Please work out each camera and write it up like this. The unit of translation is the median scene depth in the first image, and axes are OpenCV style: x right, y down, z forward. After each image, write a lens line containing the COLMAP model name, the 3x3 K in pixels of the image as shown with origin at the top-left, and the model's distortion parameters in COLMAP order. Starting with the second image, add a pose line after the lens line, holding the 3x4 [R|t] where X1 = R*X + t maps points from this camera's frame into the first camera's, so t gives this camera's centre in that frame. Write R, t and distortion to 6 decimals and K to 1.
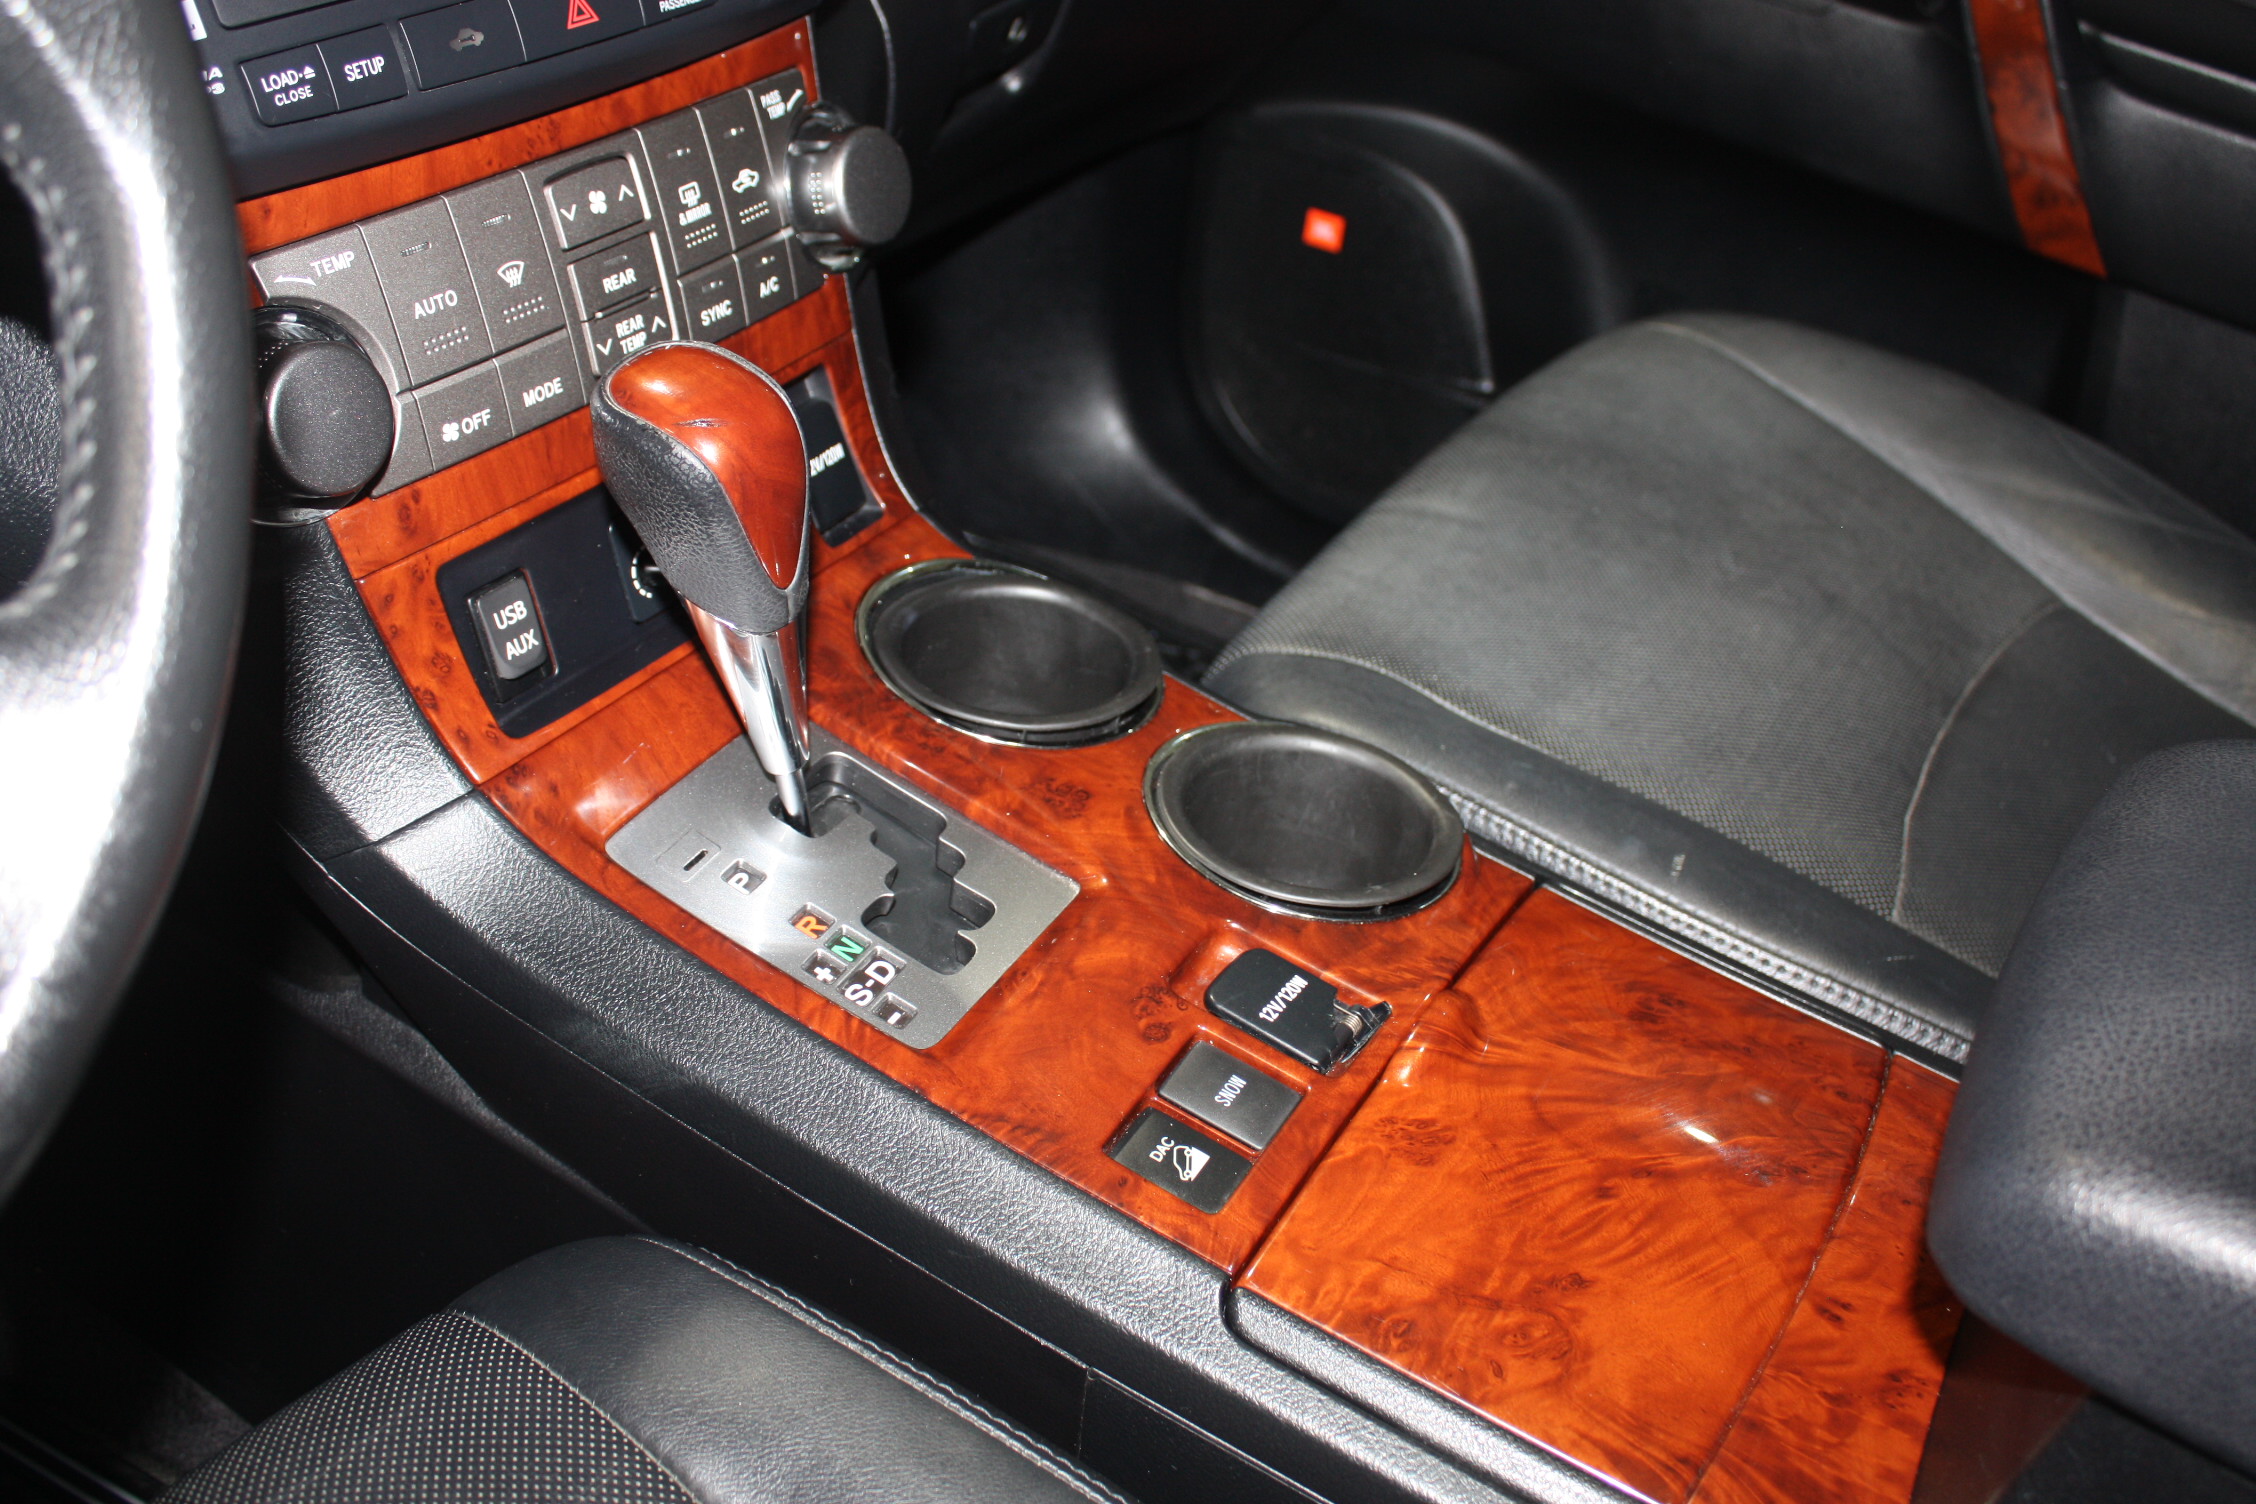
lens RADIAL K [[2105.7, 0, 1128.0], [0, 2105.7, 752.0], [0, 0, 1]] dist [-0.079848, 0.013463]
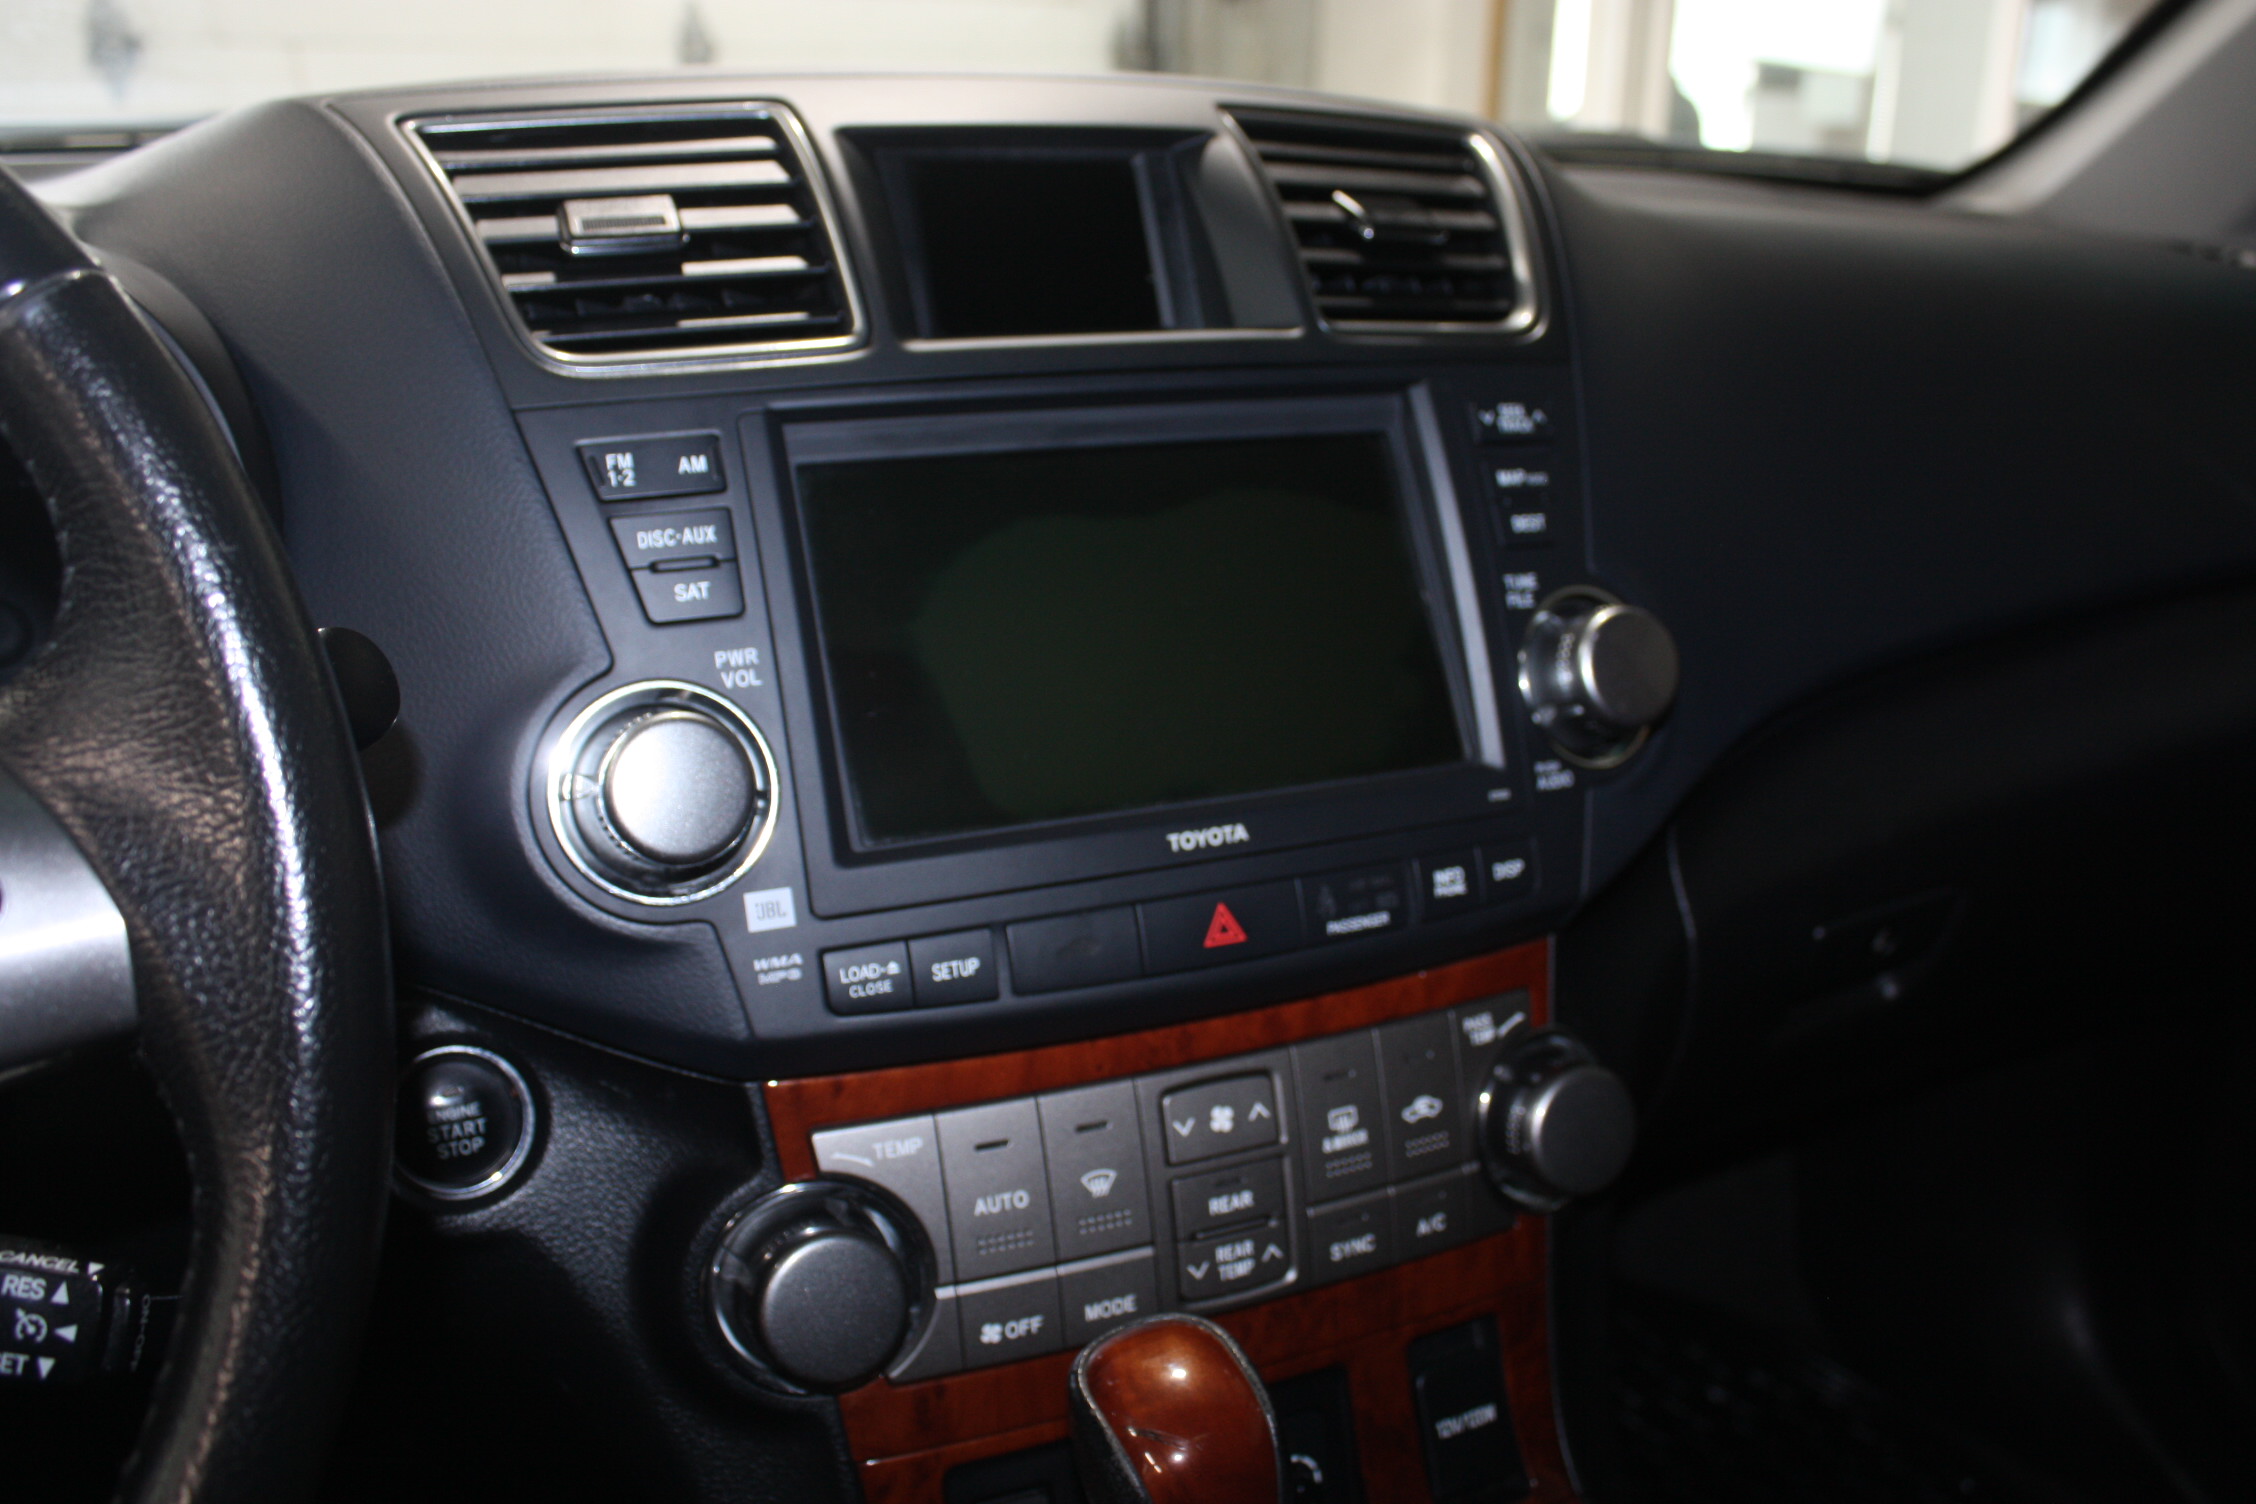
lens RADIAL K [[1983.3, 0, 1128.0], [0, 1983.3, 752.0], [0, 0, 1]] dist [-0.192645, 0.212320]
pose [[0.834109, 0.102681, -0.541959, 0.170952], [-0.272869, 0.930691, -0.243632, -0.190396], [0.479380, 0.351099, 0.804316, 0.213341]]
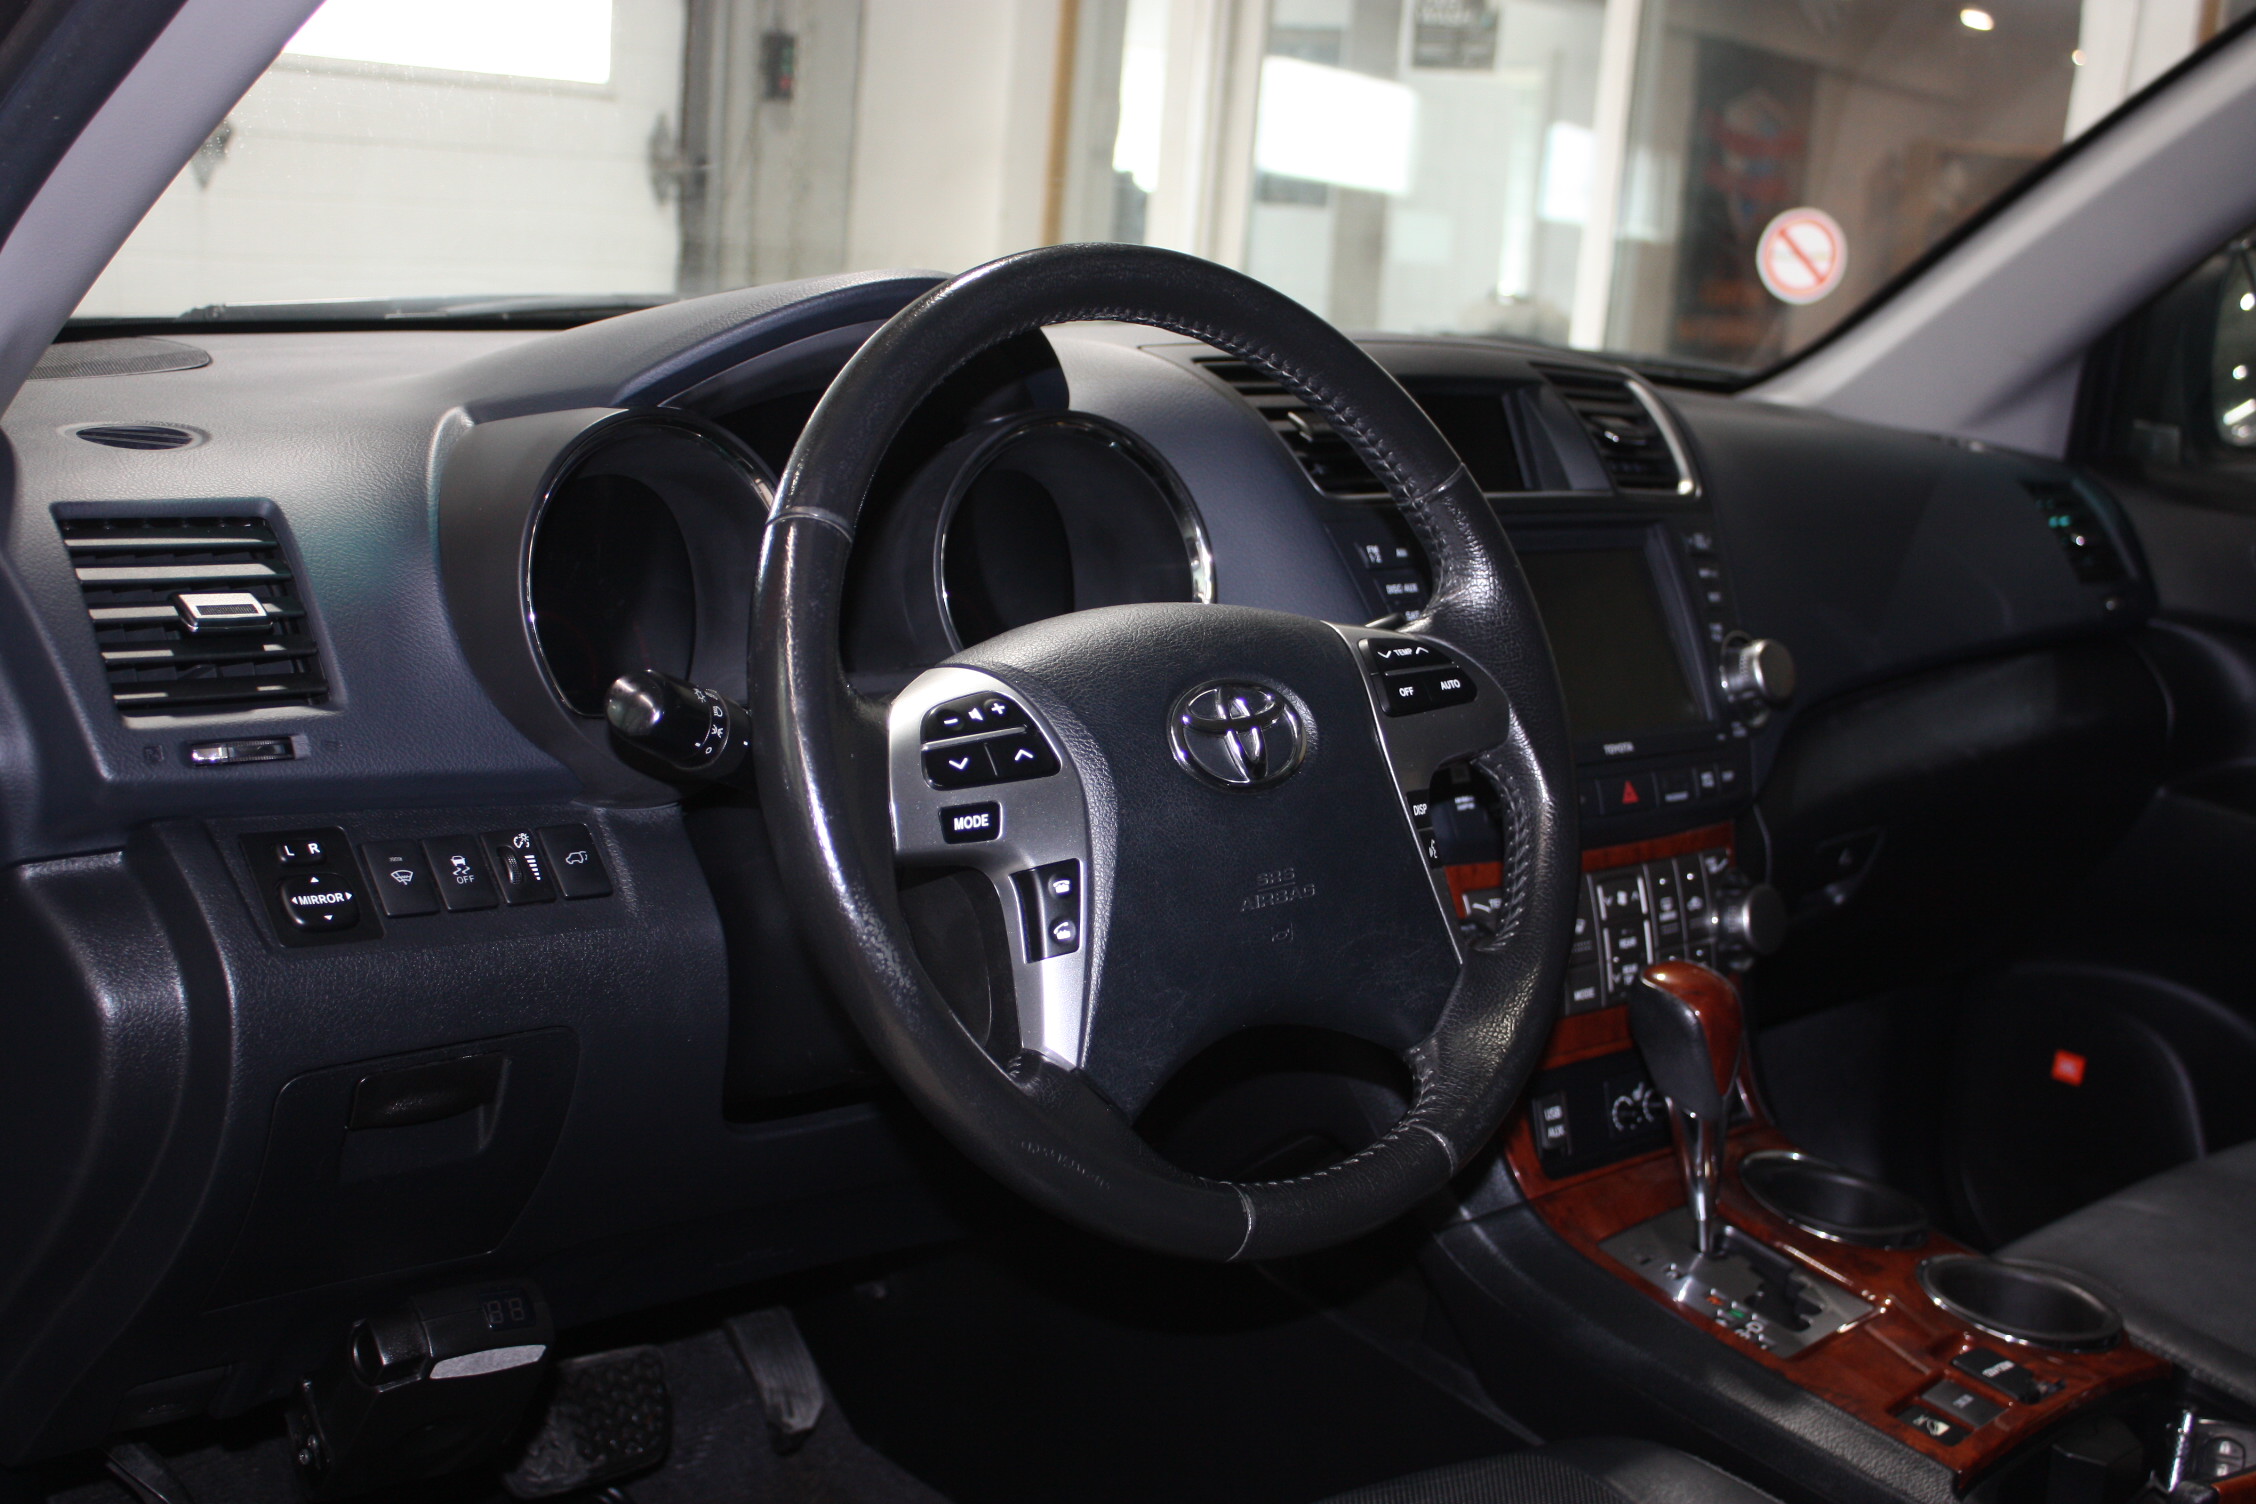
lens RADIAL K [[2540.6, 0, 1128.0], [0, 2540.6, 752.0], [0, 0, 1]] dist [-0.128837, 0.012985]
pose [[0.955379, 0.046356, -0.291724, -0.032629], [-0.164276, 0.904173, -0.394316, 0.546910], [0.245490, 0.424644, 0.871443, -1.046450]]
